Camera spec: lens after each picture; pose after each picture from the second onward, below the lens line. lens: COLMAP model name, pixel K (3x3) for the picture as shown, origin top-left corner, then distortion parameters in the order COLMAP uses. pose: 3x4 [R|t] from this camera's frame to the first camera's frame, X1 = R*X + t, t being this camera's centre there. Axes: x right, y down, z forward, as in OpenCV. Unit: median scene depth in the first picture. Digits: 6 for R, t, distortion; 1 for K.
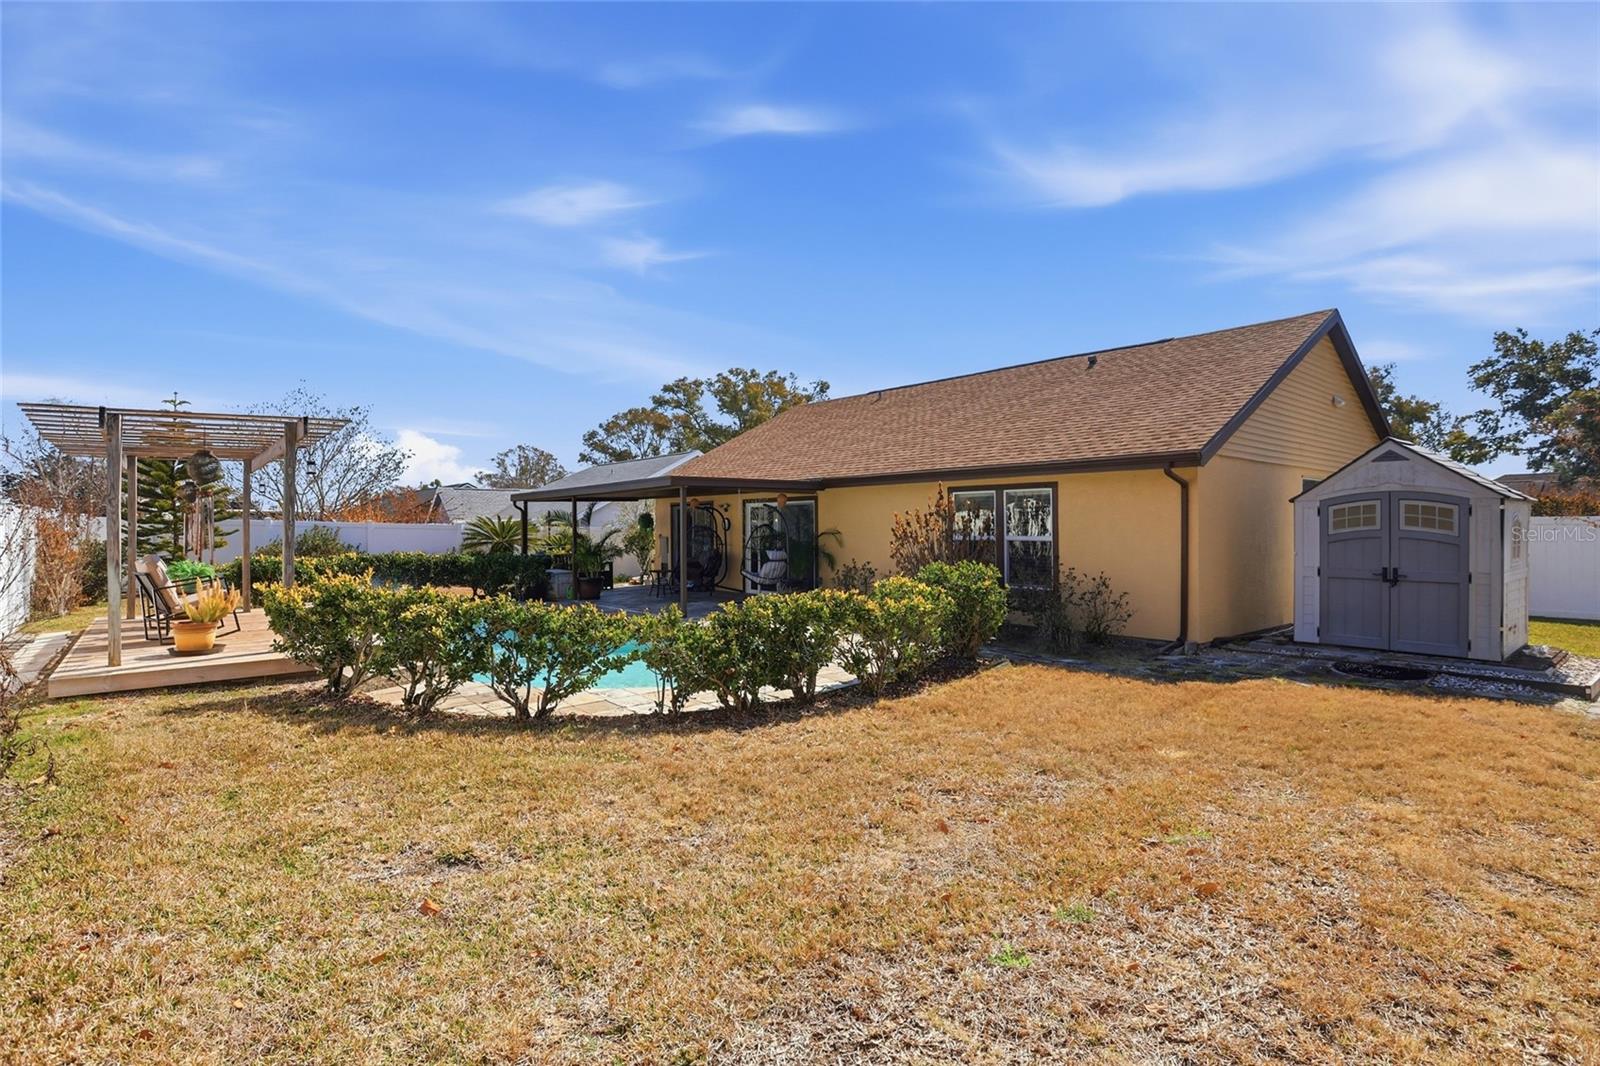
lens RADIAL K [[791.3, 0, 800.0], [0, 791.3, 533.0], [0, 0, 1]] dist [0.030399, 0.040344]
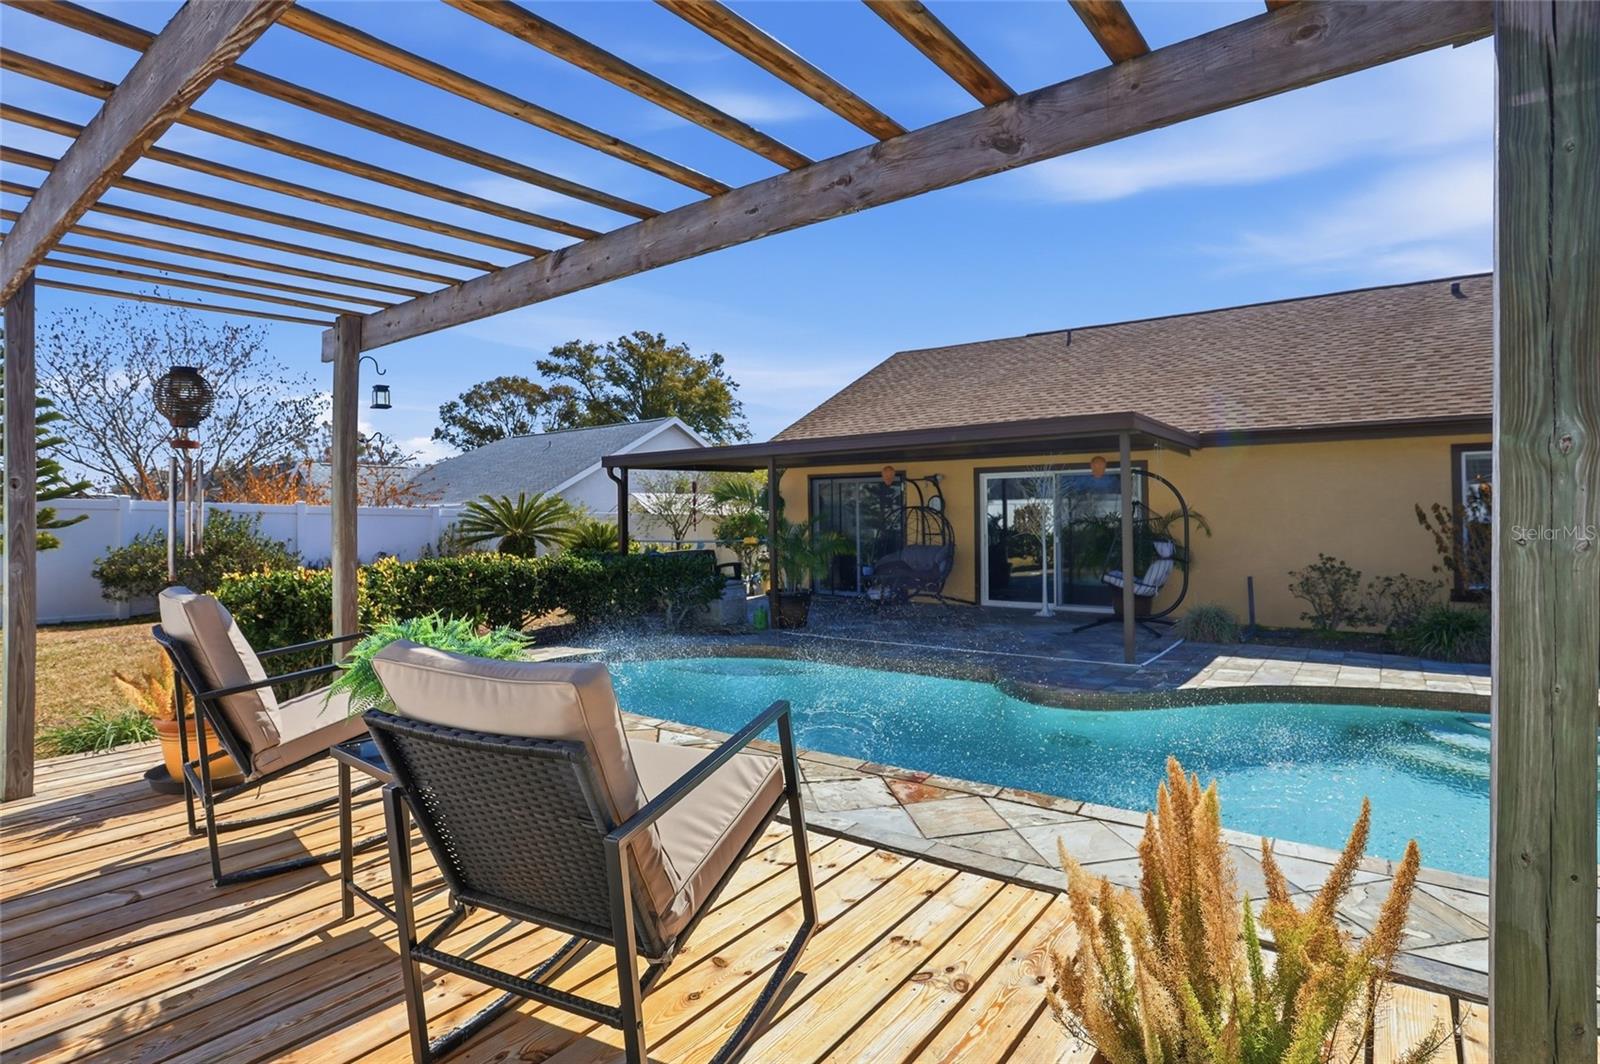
lens RADIAL K [[776.8, 0, 800.0], [0, 776.8, 532.0], [0, 0, 1]] dist [-0.080021, 0.037531]
pose [[0.965370, -0.010403, 0.260678, -0.132236], [0.007191, 0.999886, 0.013270, 0.001039], [-0.260787, -0.010936, 0.965334, 0.136903]]
